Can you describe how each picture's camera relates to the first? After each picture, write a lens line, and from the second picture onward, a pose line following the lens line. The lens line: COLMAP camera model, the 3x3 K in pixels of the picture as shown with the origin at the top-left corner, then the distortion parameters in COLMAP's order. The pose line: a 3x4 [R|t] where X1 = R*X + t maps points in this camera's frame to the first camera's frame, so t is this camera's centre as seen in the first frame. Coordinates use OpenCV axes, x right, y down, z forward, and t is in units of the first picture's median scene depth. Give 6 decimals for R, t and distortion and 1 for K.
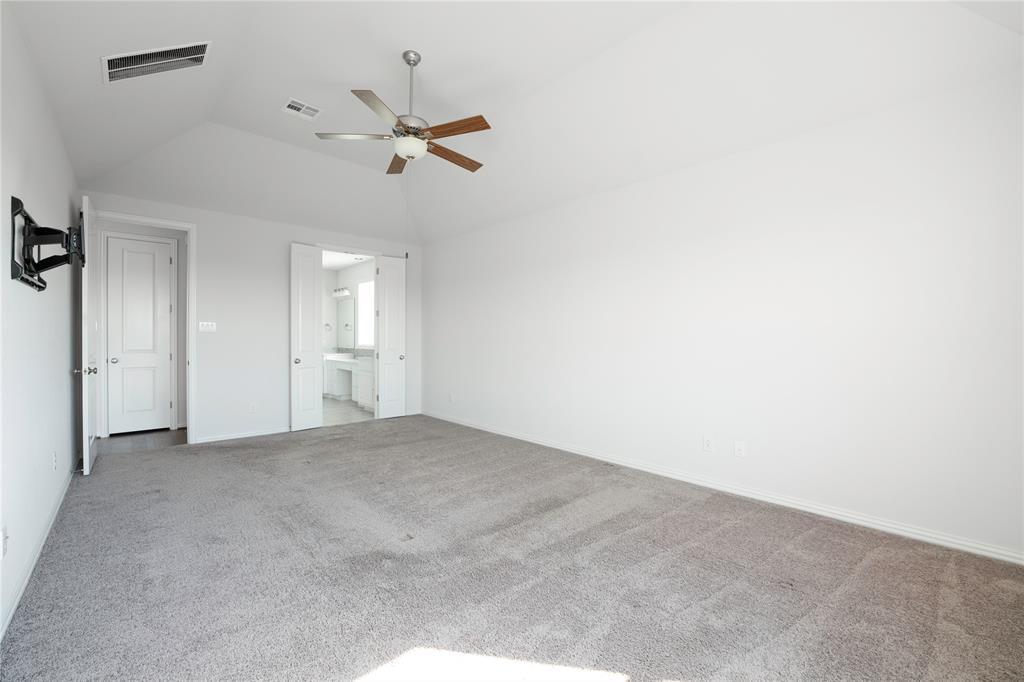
lens RADIAL K [[414.9, 0, 510.3], [0, 414.9, 341.4], [0, 0, 1]] dist [-0.025075, 0.000538]
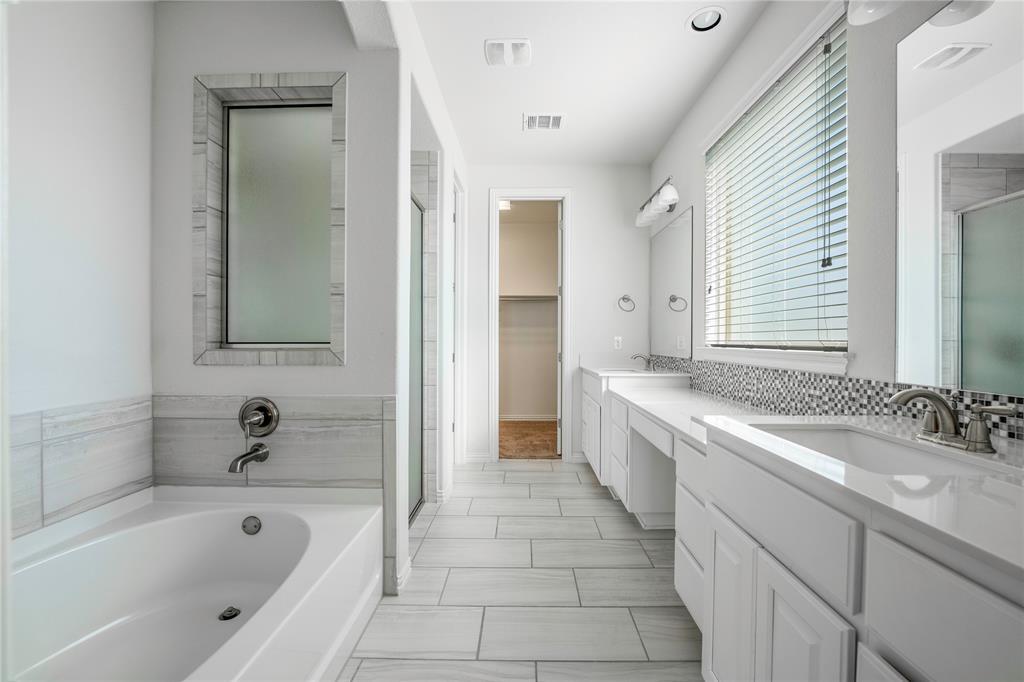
lens RADIAL K [[414.9, 0, 514.4], [0, 414.9, 341.6], [0, 0, 1]] dist [-0.025075, 0.000538]
pose [[0.716637, 0.010222, -0.697371, -0.234117], [-0.010775, 0.999936, 0.003584, 0.003040], [0.697363, 0.004946, 0.716701, 0.627120]]
